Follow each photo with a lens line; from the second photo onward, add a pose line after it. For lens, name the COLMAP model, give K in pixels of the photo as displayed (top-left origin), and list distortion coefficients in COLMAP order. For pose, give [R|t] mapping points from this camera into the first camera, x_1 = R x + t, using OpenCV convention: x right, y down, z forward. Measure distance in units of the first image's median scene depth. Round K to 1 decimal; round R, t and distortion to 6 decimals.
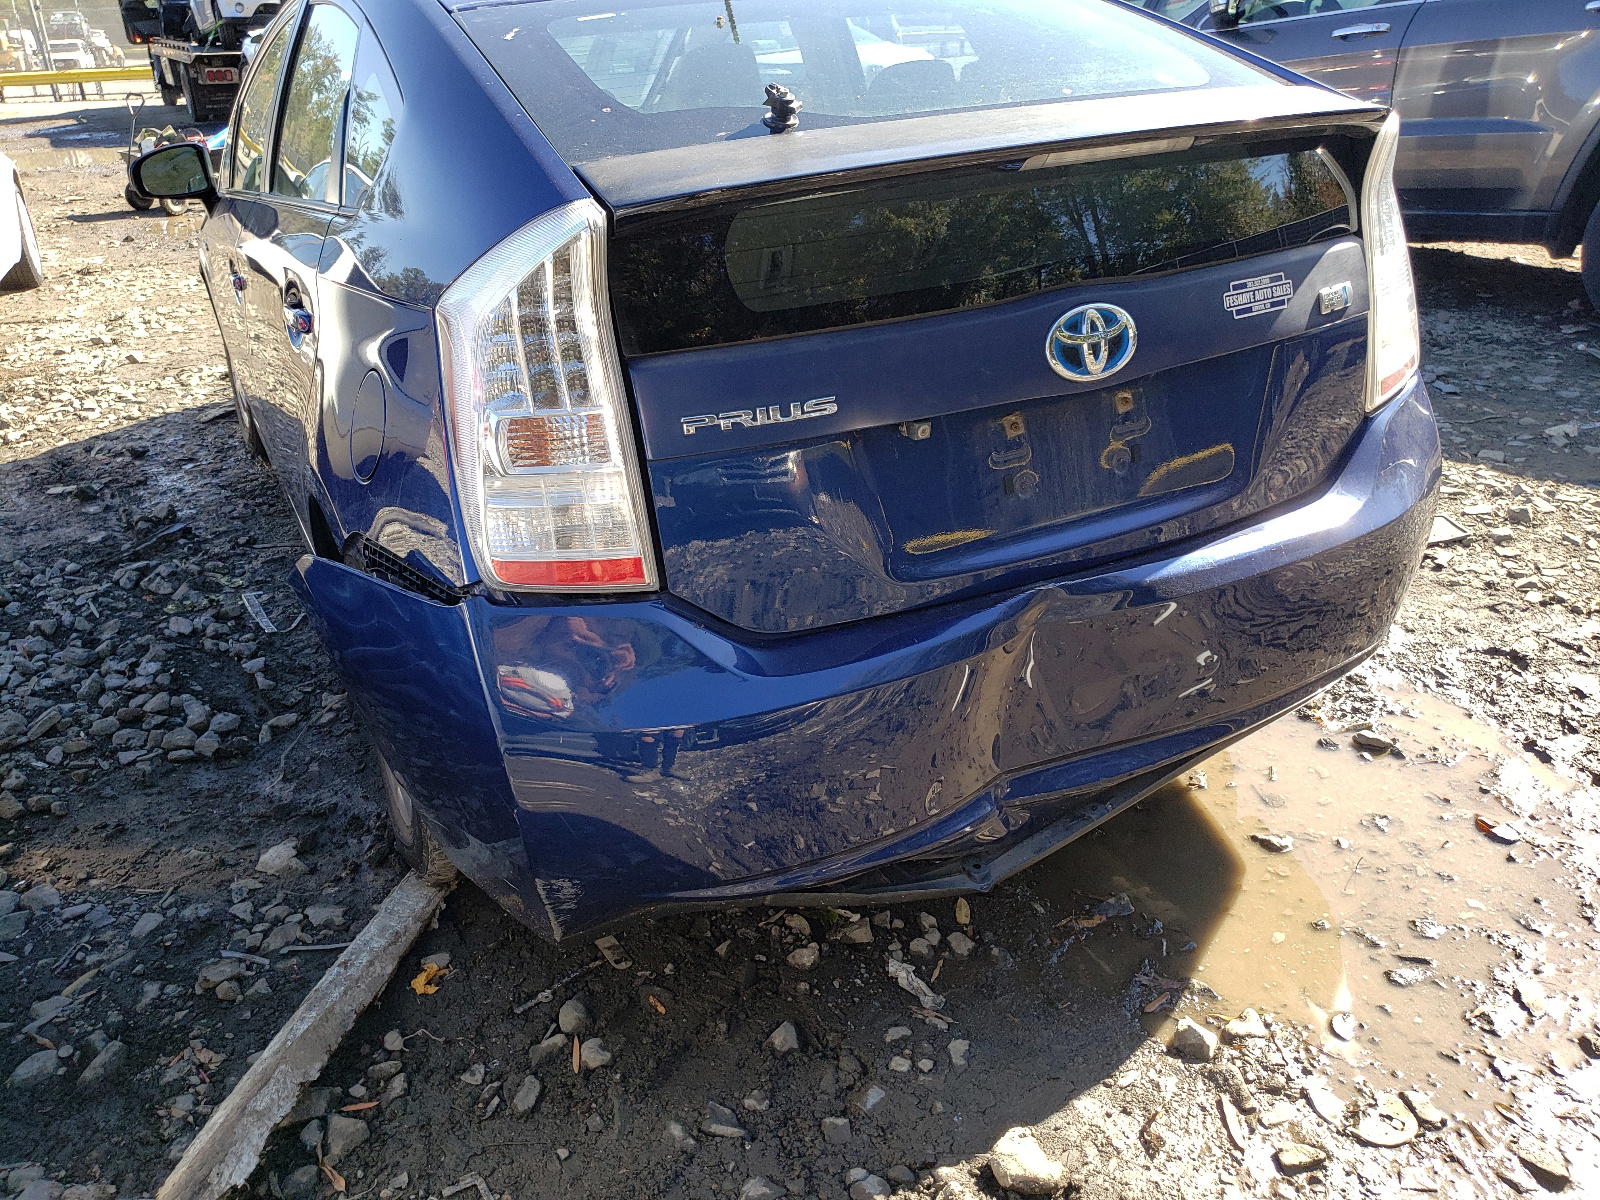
lens RADIAL K [[1261.7, 0, 799.4], [0, 1261.7, 559.9], [0, 0, 1]] dist [0.005918, 0.018051]
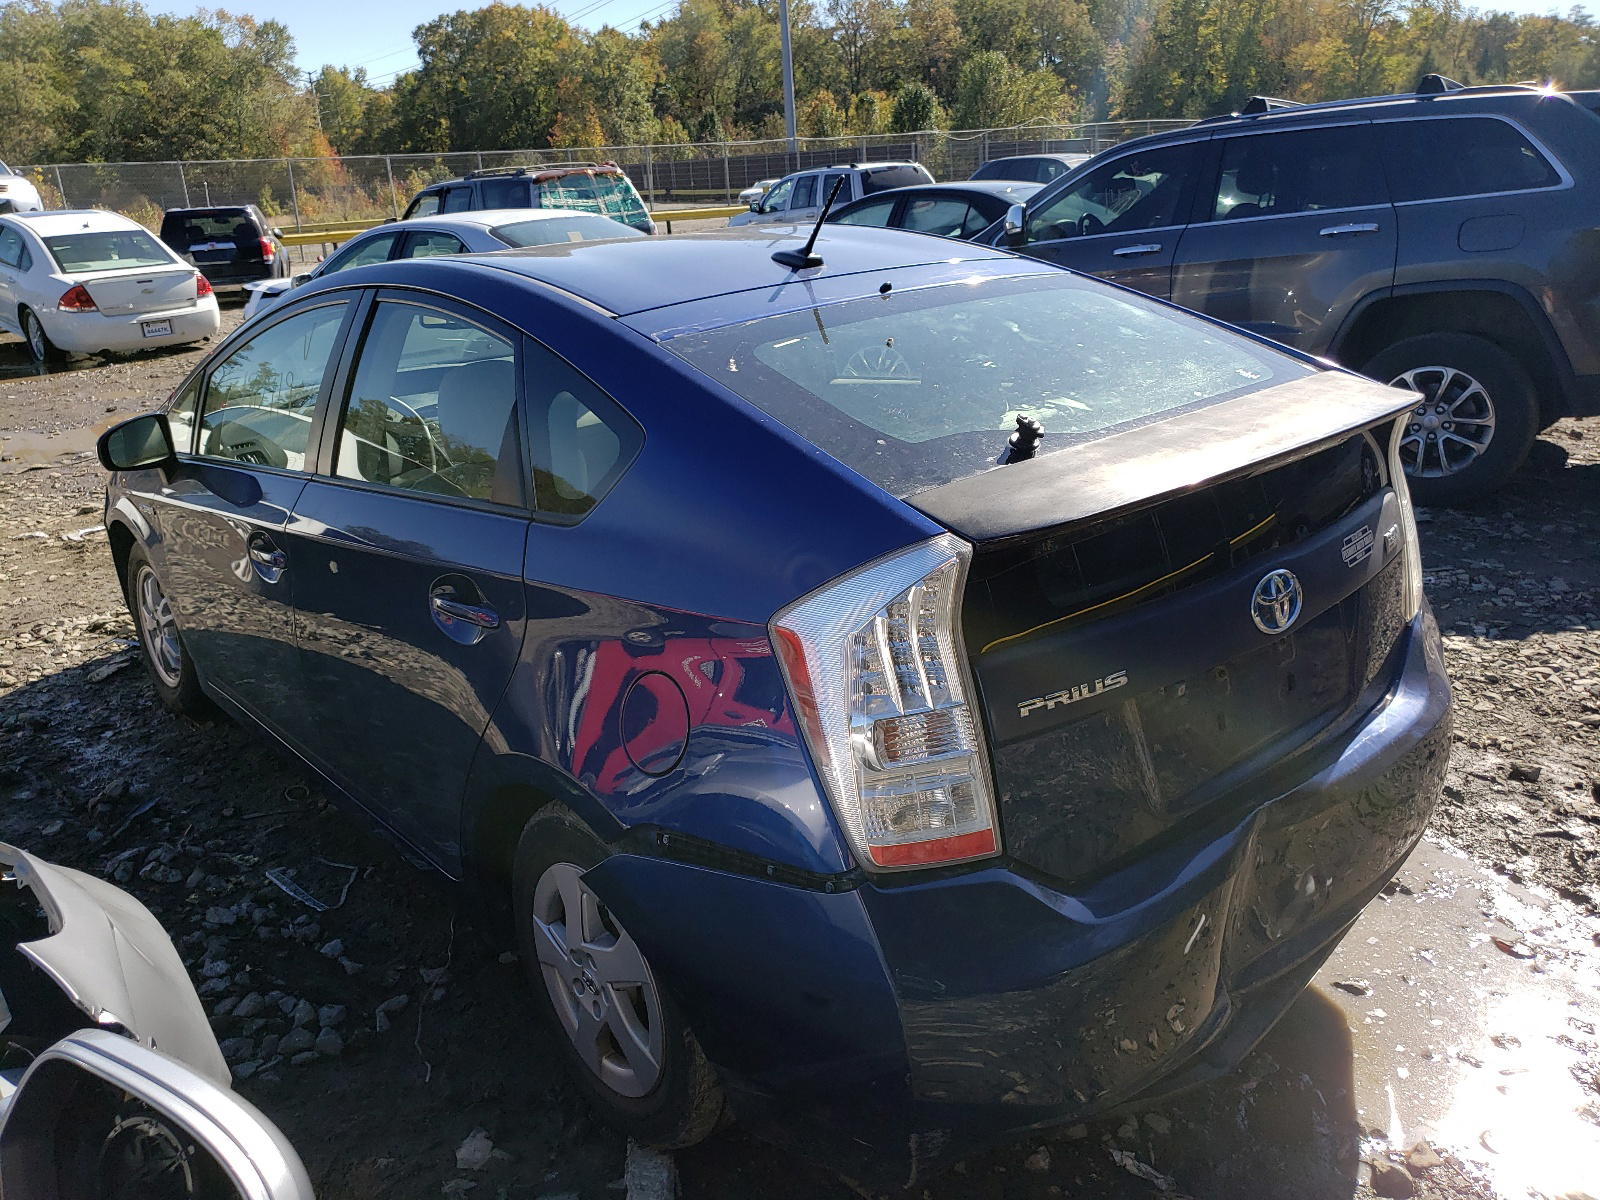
lens RADIAL K [[1261.7, 0, 799.4], [0, 1261.7, 559.9], [0, 0, 1]] dist [0.005918, 0.018051]
pose [[0.972609, -0.074920, 0.220044, -0.312445], [0.101546, 0.988474, -0.112287, -0.076750], [-0.209095, 0.131556, 0.969006, -0.067973]]
